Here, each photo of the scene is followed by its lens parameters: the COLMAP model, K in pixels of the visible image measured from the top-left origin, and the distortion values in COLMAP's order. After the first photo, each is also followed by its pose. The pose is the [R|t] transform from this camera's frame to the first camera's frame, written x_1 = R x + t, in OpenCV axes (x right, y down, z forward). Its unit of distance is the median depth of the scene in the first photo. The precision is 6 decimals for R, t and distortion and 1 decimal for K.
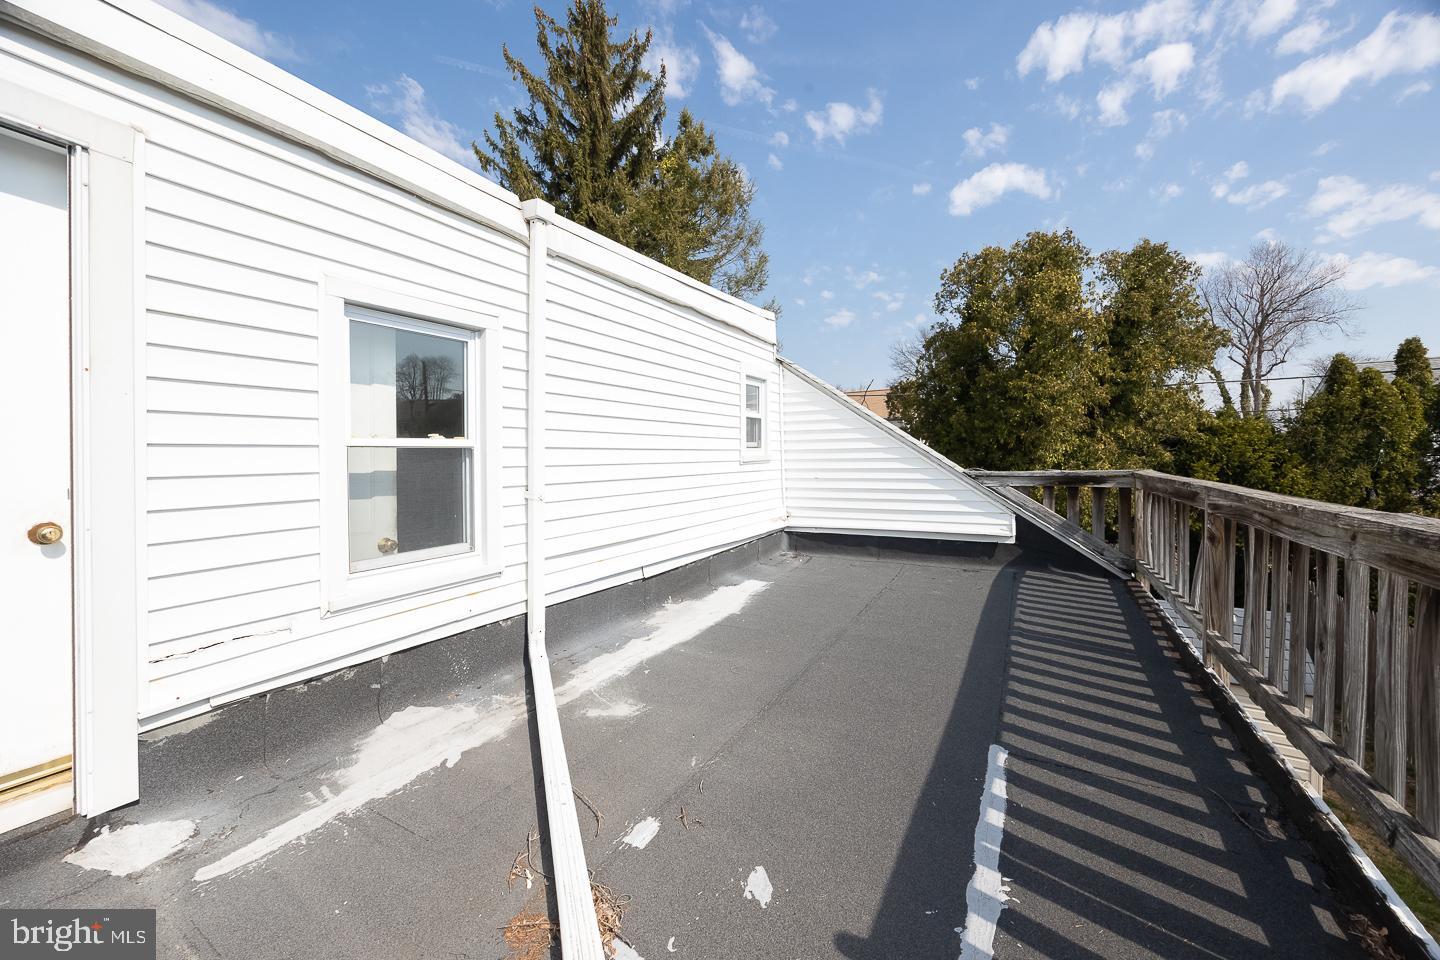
lens RADIAL K [[562.6, 0, 720.0], [0, 562.6, 440.5], [0, 0, 1]] dist [-0.002375, -0.000286]
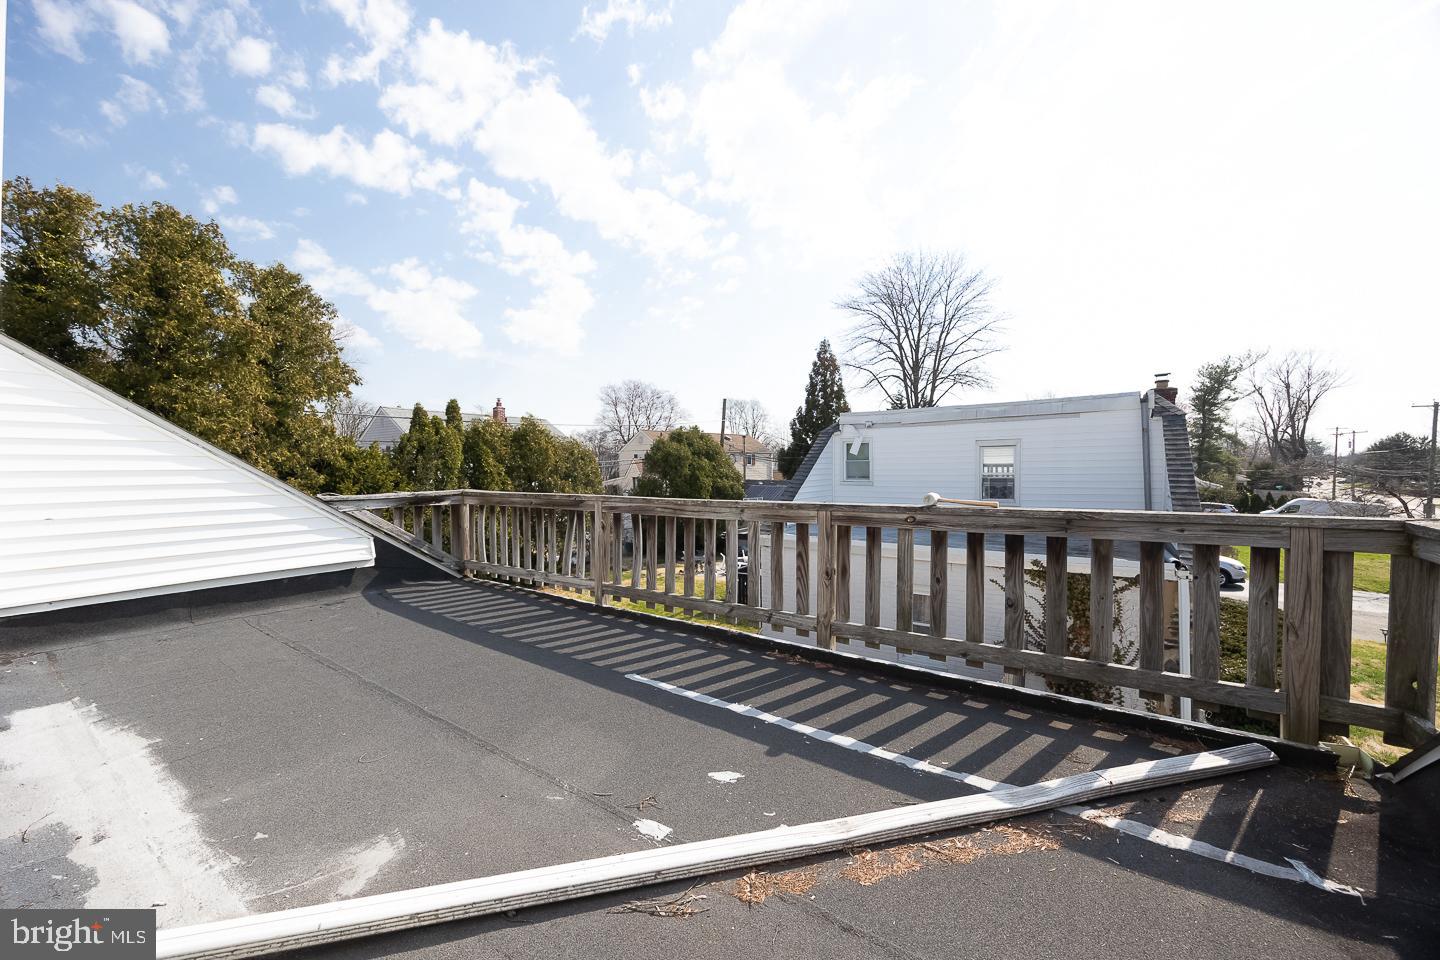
lens RADIAL K [[582.3, 0, 720.0], [0, 582.3, 480.0], [0, 0, 1]] dist [-0.001688, -0.000129]
pose [[0.077586, -0.007928, 0.996954, -0.473699], [-0.021231, 0.999728, 0.009602, 0.005760], [-0.996760, -0.021912, 0.077396, 0.305925]]
